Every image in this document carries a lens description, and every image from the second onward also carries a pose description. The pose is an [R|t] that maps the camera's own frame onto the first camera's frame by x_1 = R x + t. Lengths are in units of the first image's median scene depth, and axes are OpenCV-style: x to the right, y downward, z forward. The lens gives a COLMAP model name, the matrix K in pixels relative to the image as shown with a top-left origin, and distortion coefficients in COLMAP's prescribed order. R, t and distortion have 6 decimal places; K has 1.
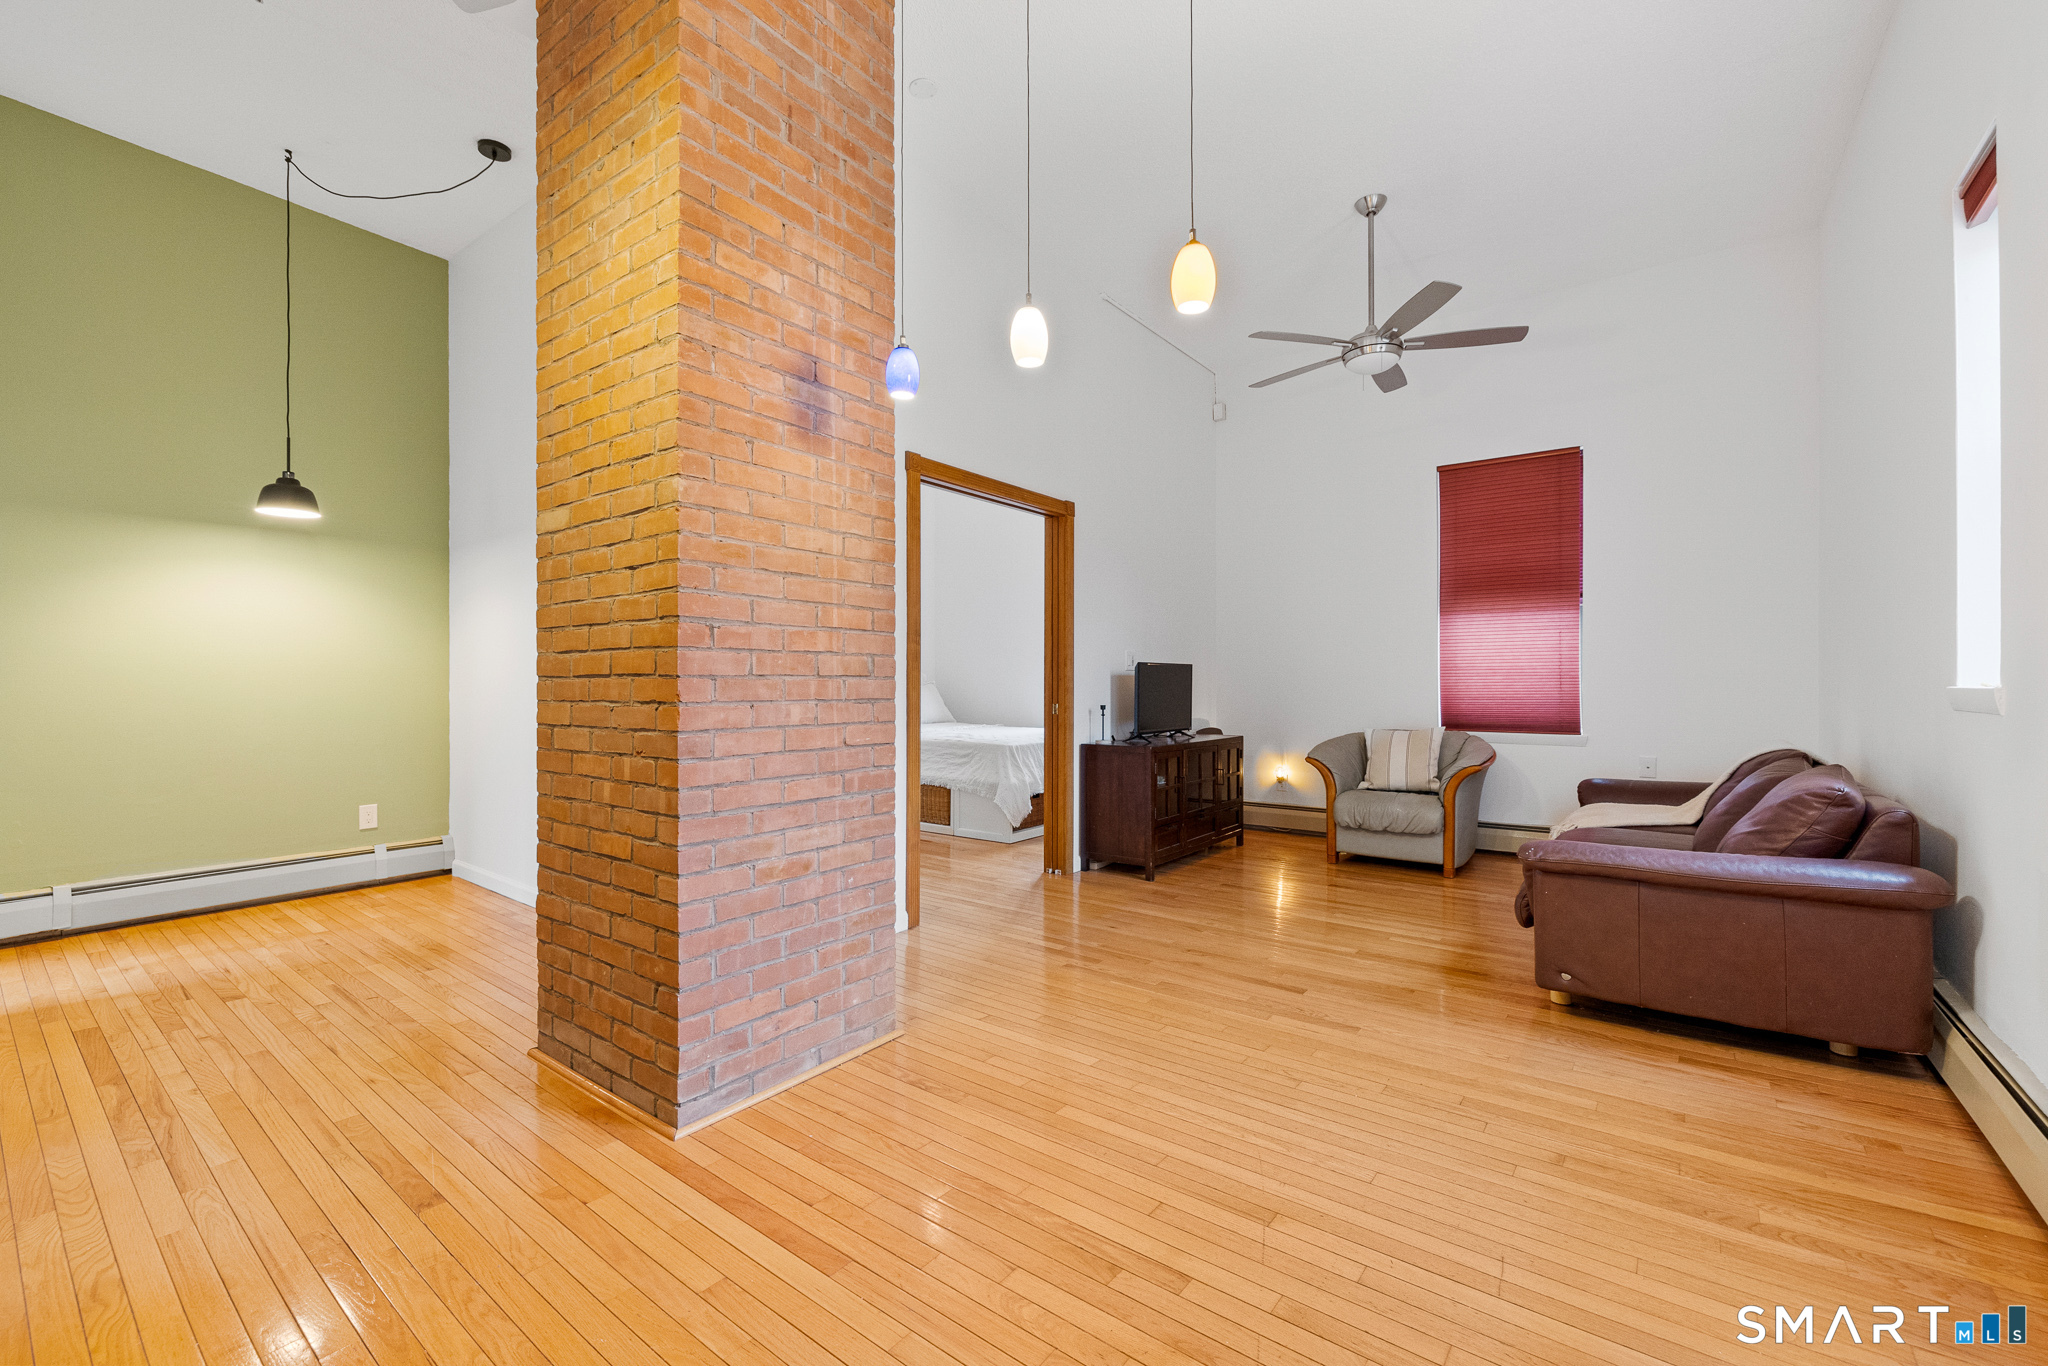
lens RADIAL K [[846.9, 0, 1023.5], [0, 846.9, 688.7], [0, 0, 1]] dist [0.000593, -0.000697]
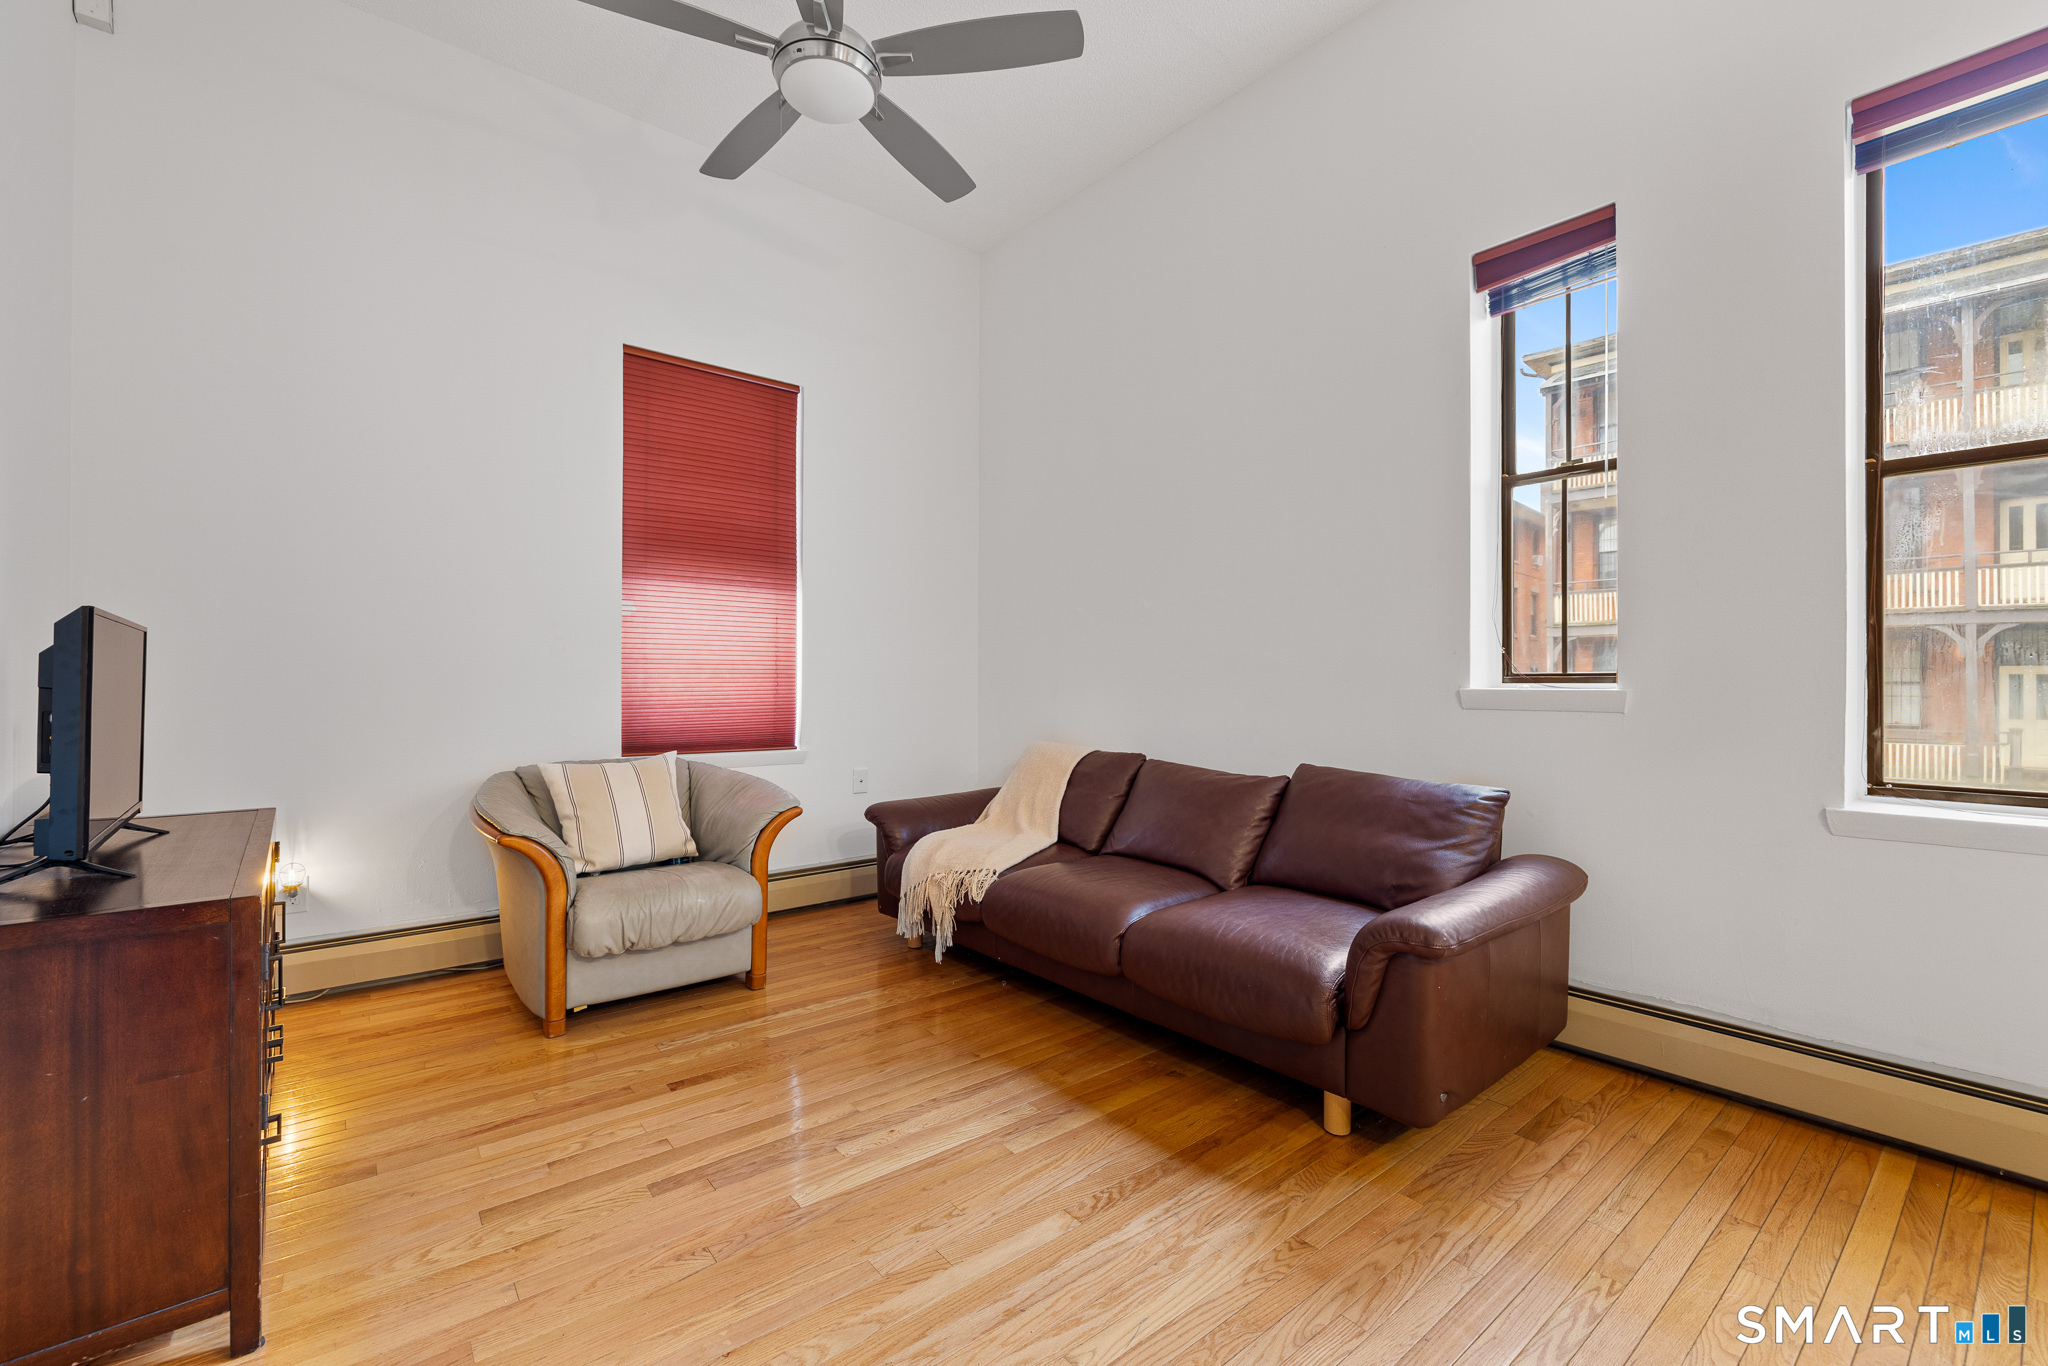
lens RADIAL K [[850.2, 0, 1024.0], [0, 850.2, 683.0], [0, 0, 1]] dist [-0.000349, 0.000061]
pose [[0.231874, 0.007529, 0.972717, -0.068913], [0.002768, 0.999961, -0.008399, -0.000240], [-0.972742, 0.004640, 0.231844, 0.602395]]
